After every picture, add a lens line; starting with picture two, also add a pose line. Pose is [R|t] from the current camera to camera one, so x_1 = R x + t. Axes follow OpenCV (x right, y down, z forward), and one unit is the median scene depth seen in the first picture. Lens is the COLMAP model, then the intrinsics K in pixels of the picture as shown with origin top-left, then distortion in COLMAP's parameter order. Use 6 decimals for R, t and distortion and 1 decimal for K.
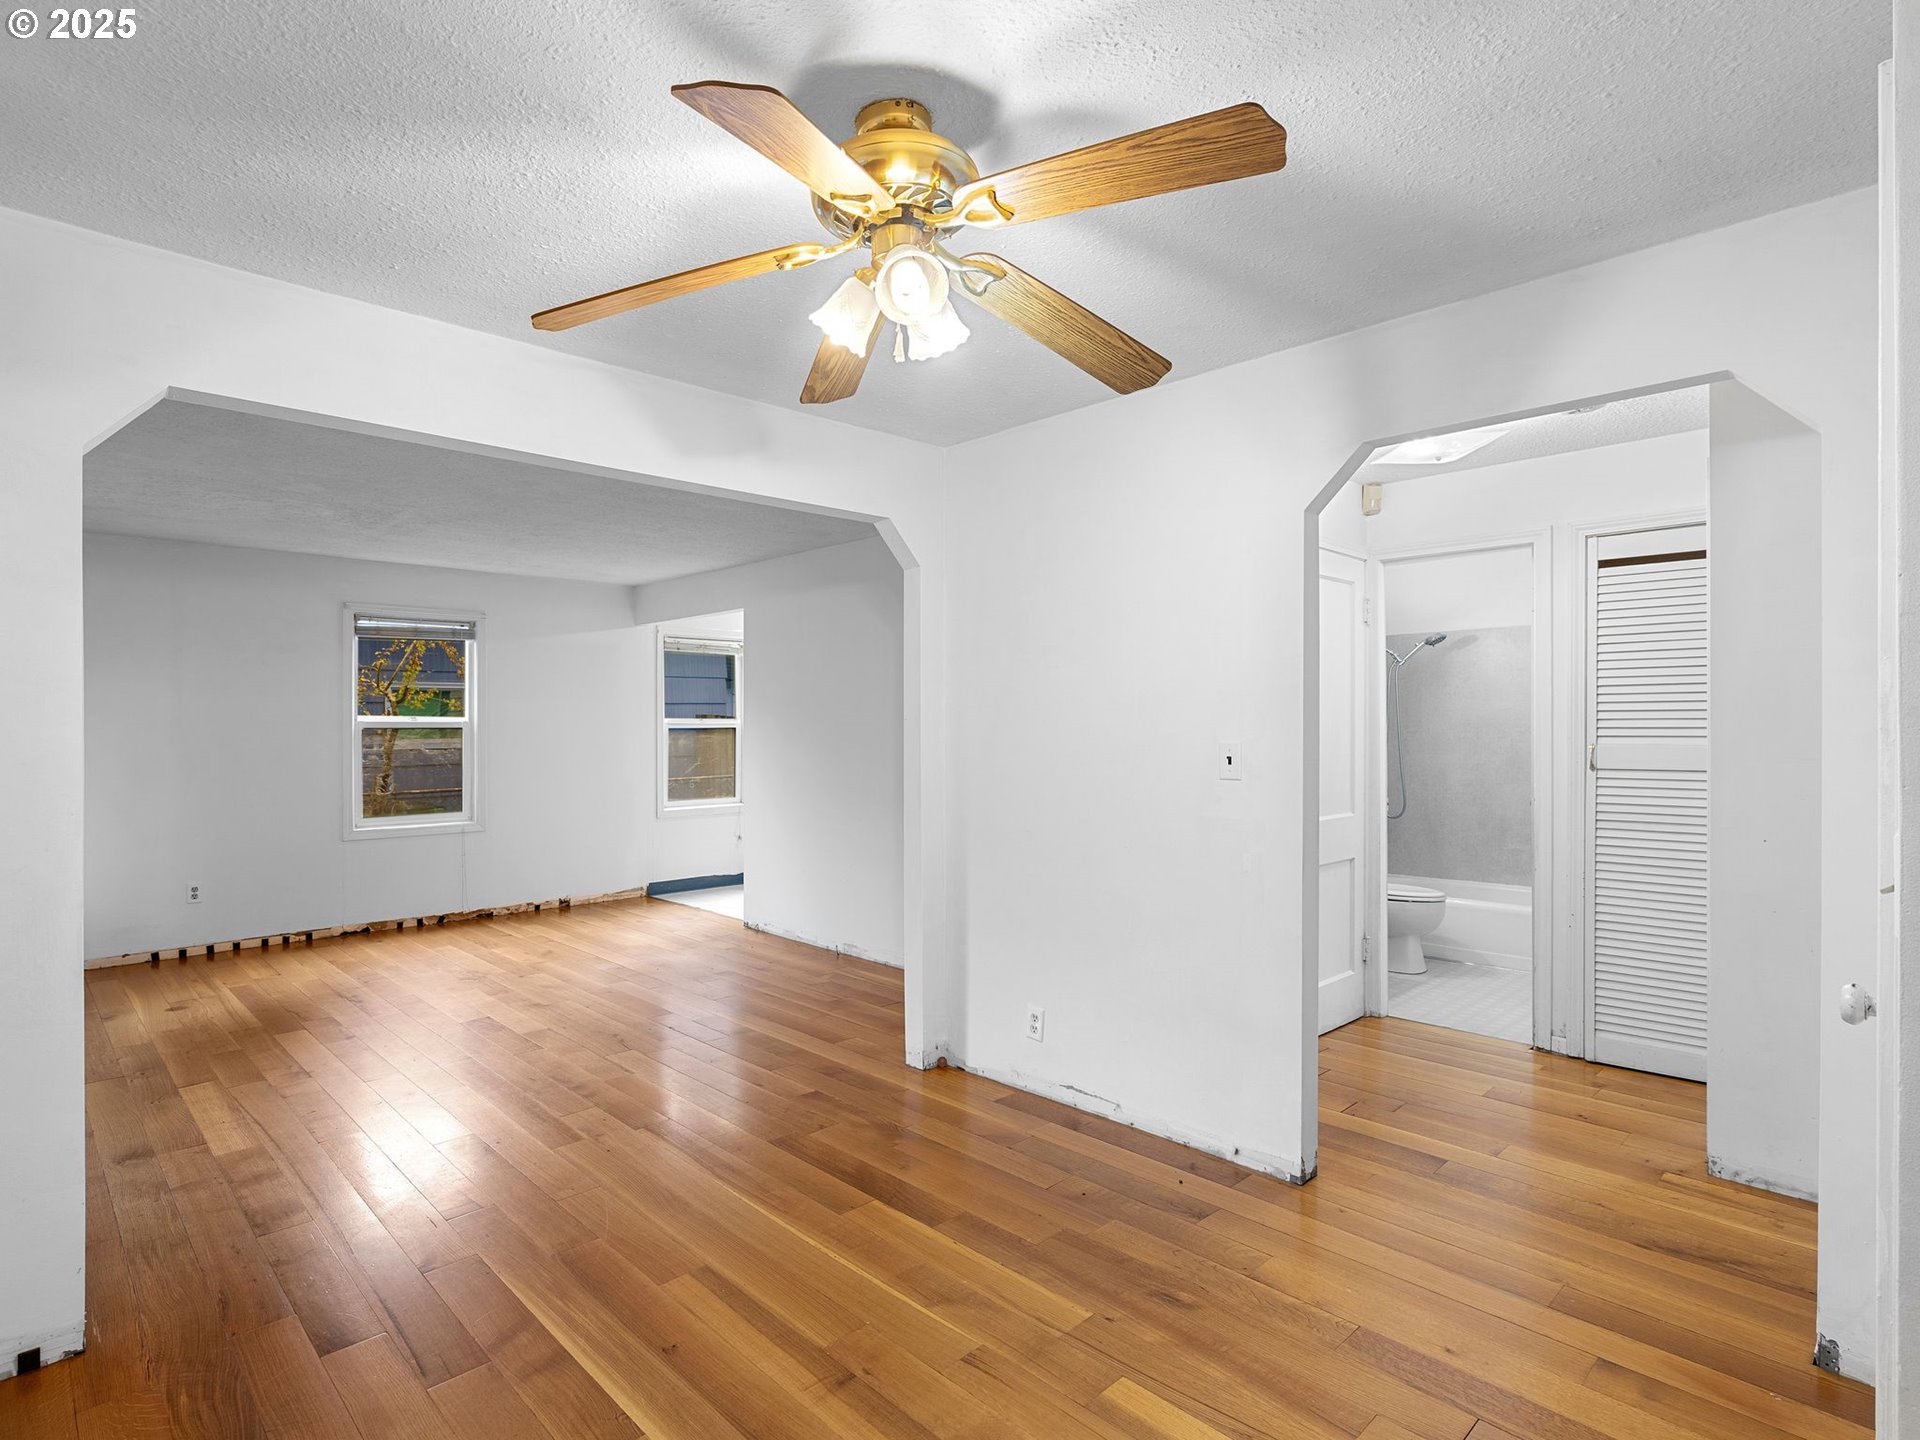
lens RADIAL K [[991.3, 0, 861.0], [0, 991.3, 720.3], [0, 0, 1]] dist [-0.014825, 0.007702]
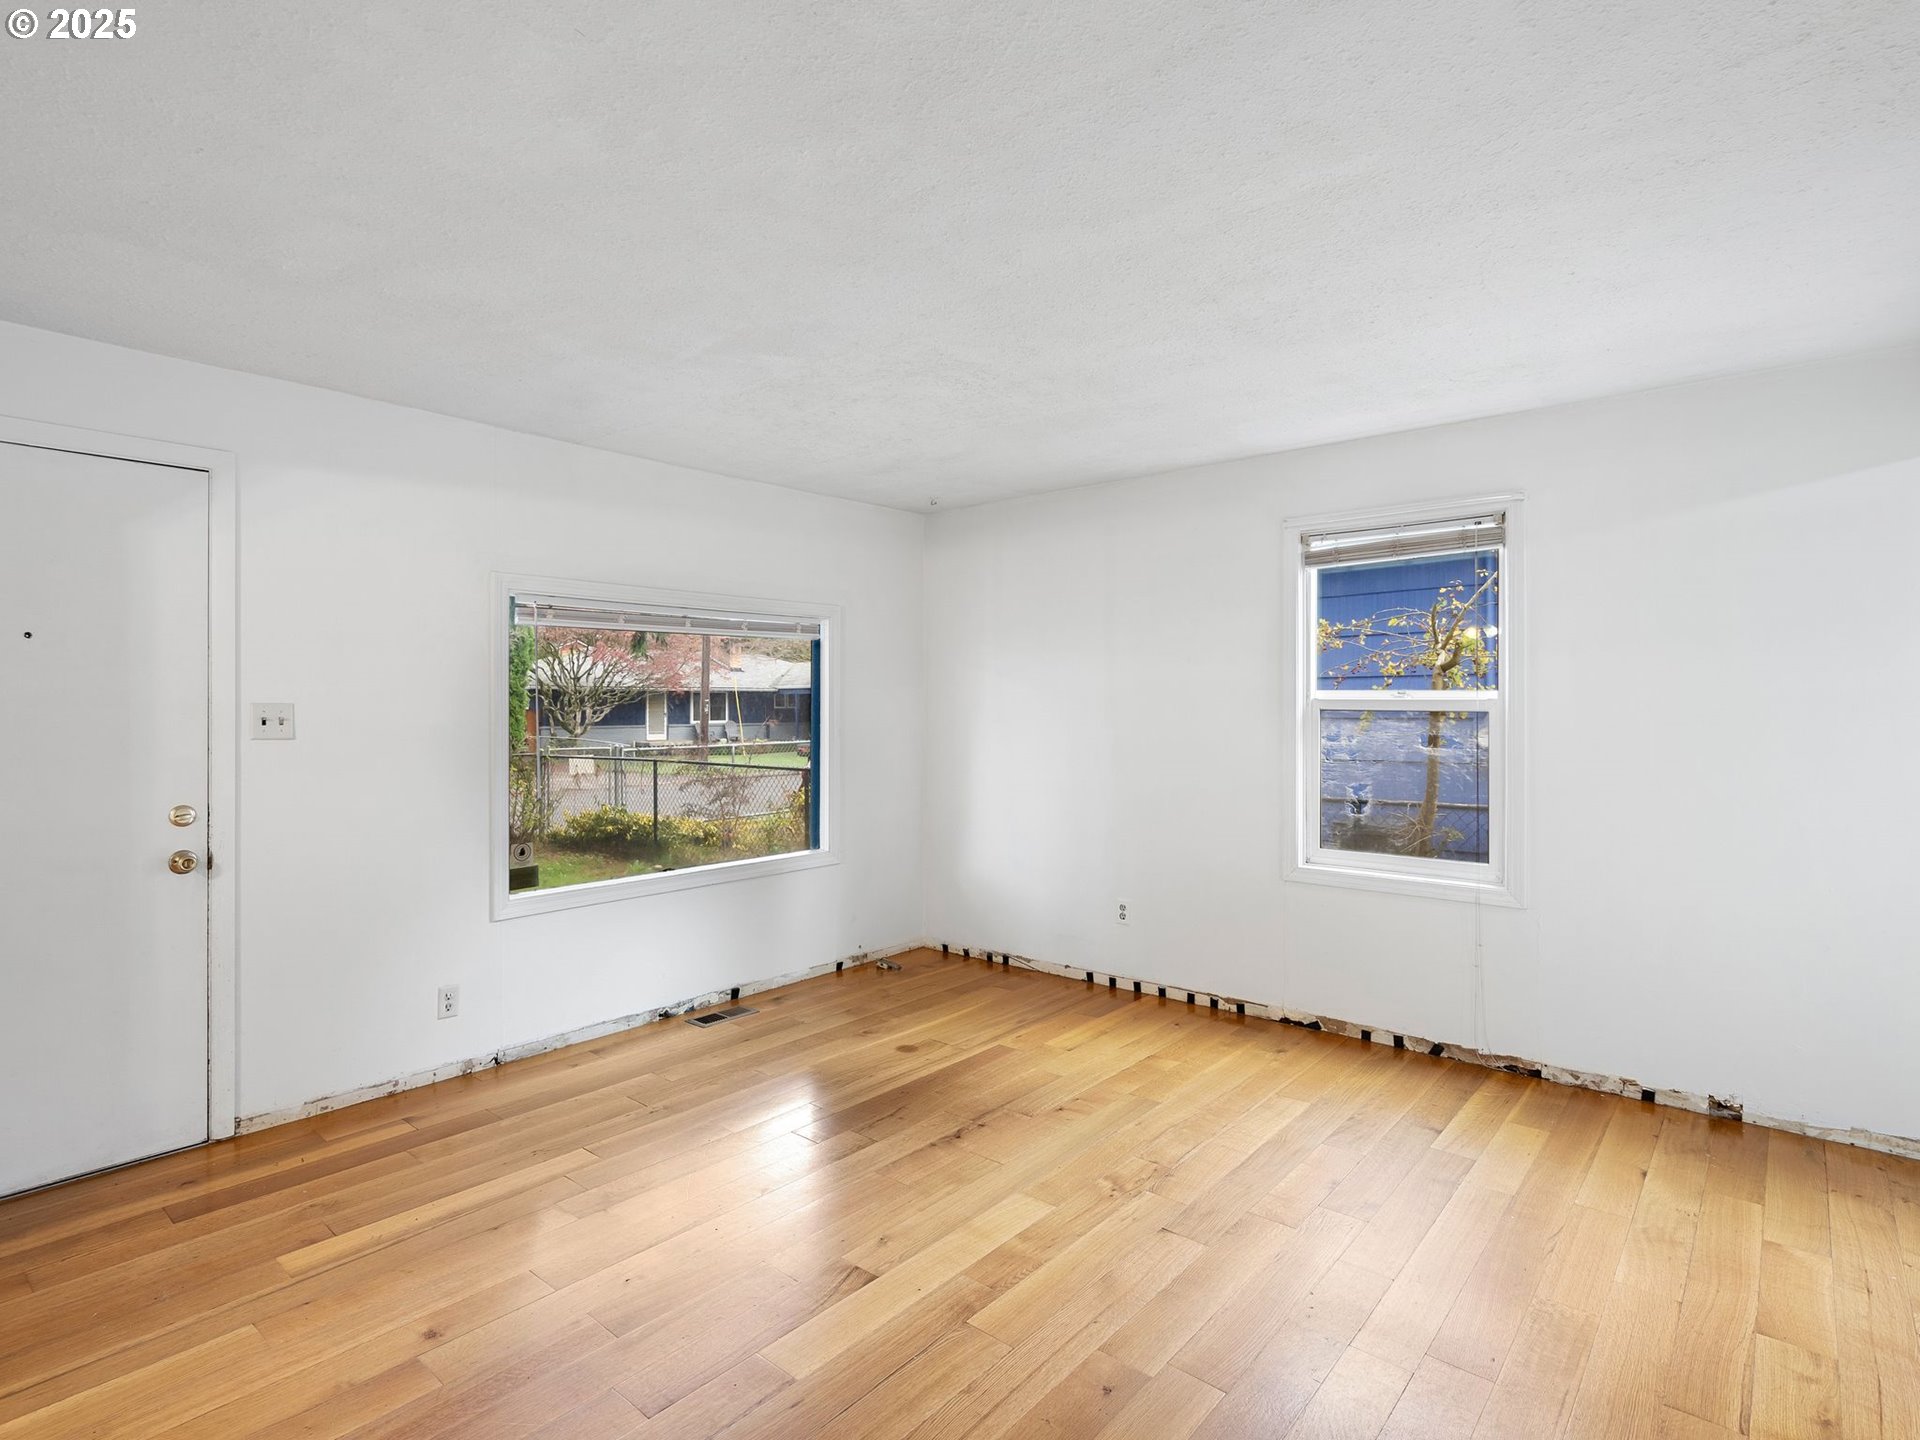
lens RADIAL K [[991.3, 0, 962.6], [0, 991.3, 707.0], [0, 0, 1]] dist [-0.014825, 0.007702]
pose [[0.145579, 0.007761, -0.989316, 0.095471], [0.004202, 0.999955, 0.008463, -0.000173], [0.989338, -0.005389, 0.145540, 0.682023]]
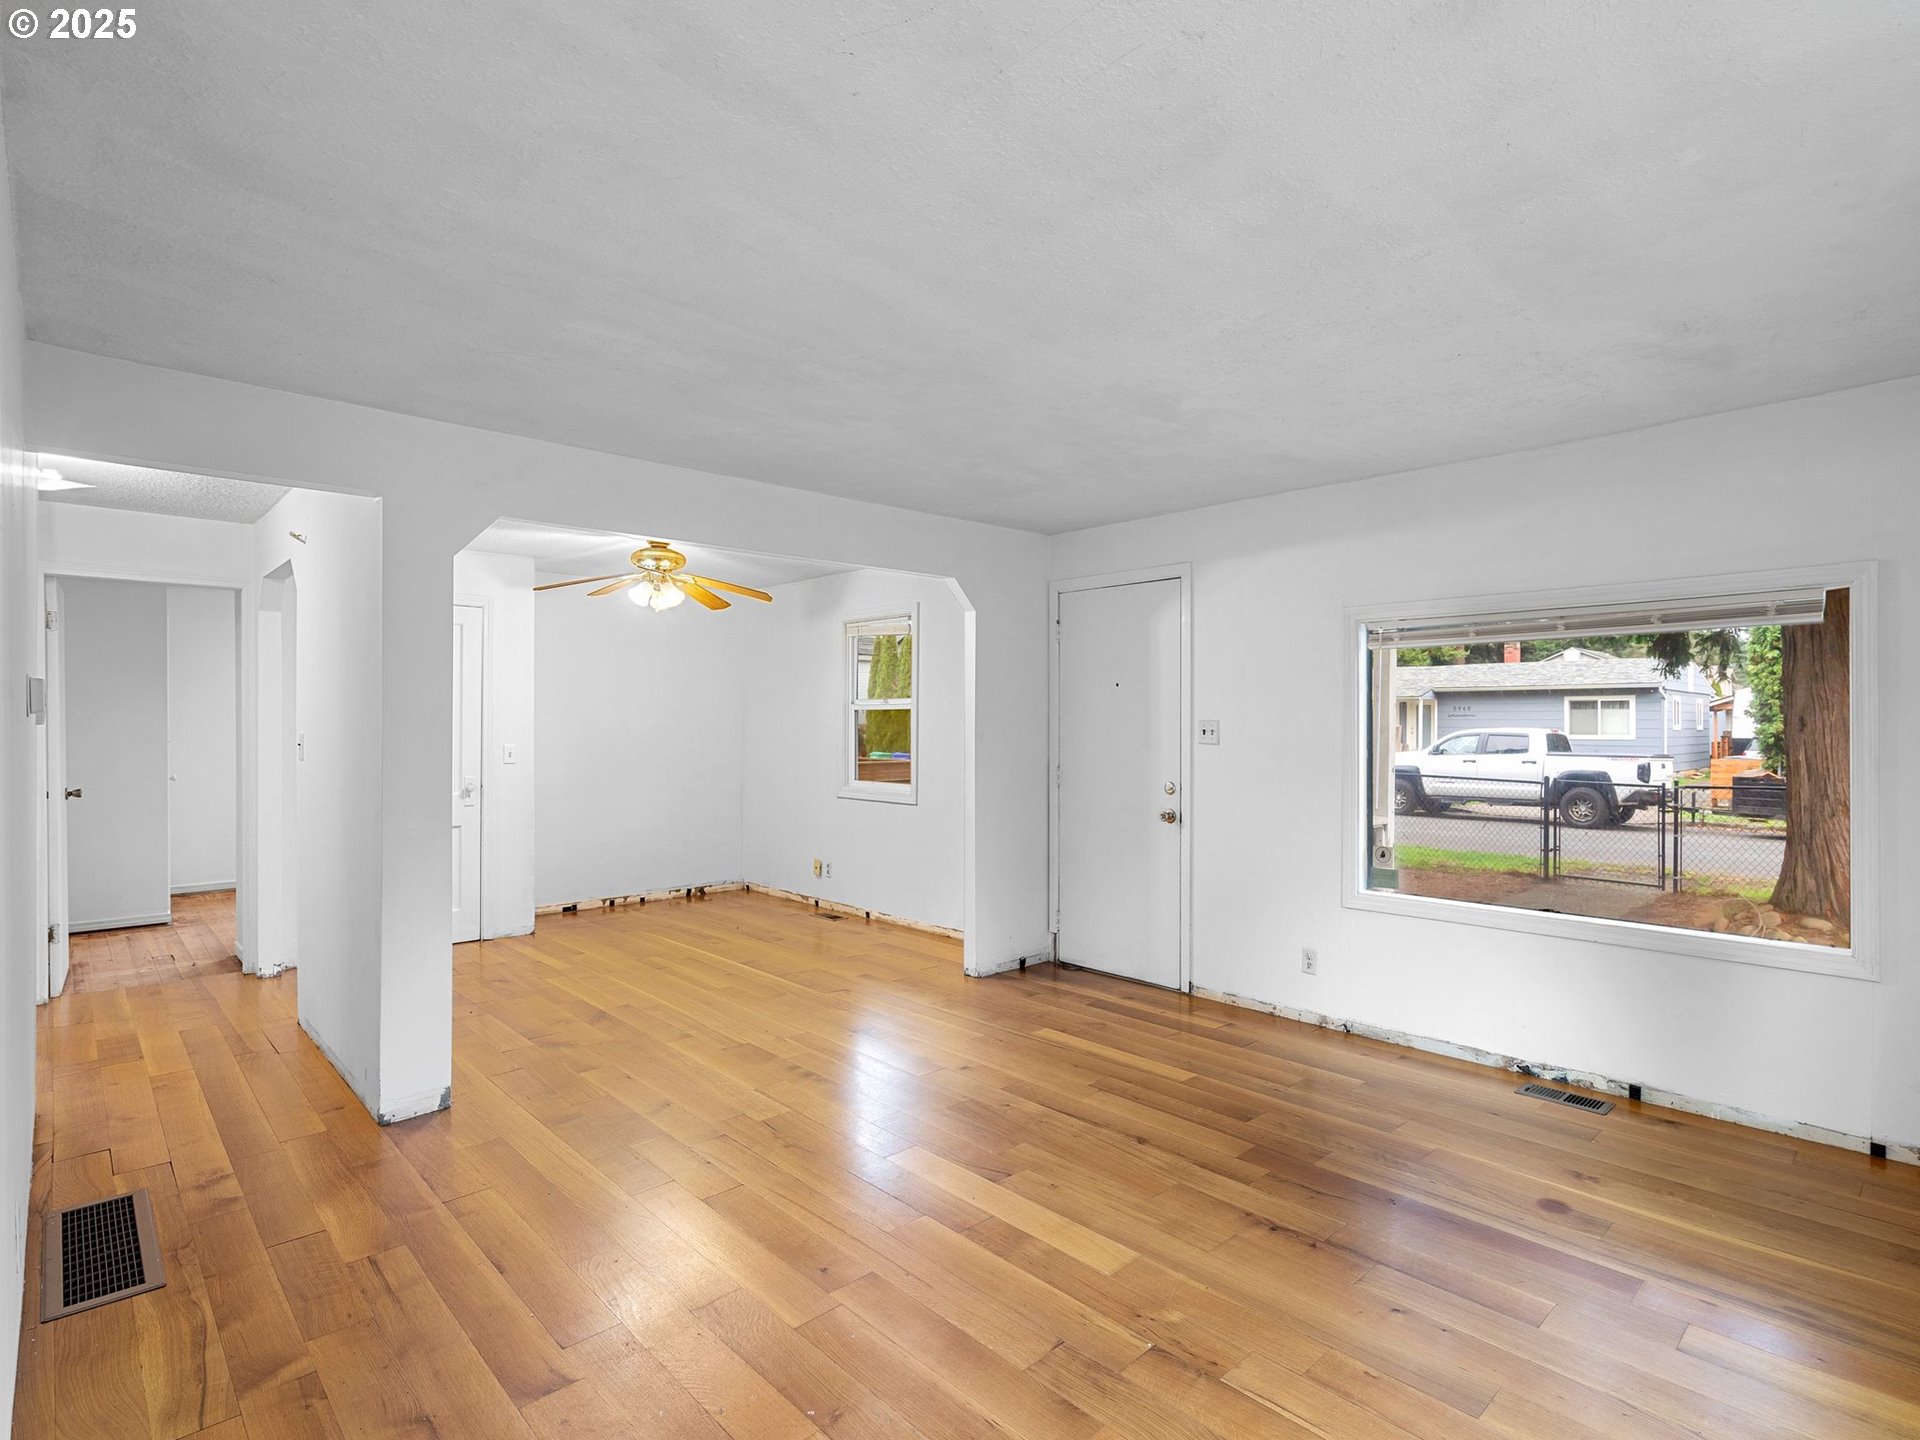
lens RADIAL K [[982.9, 0, 1004.8], [0, 982.9, 723.0], [0, 0, 1]] dist [-0.006614, 0.002511]
pose [[-0.998504, 0.006527, -0.054286, -0.248371], [0.006624, 0.999977, -0.001610, 0.002596], [0.054275, -0.001967, -0.998524, 1.152207]]
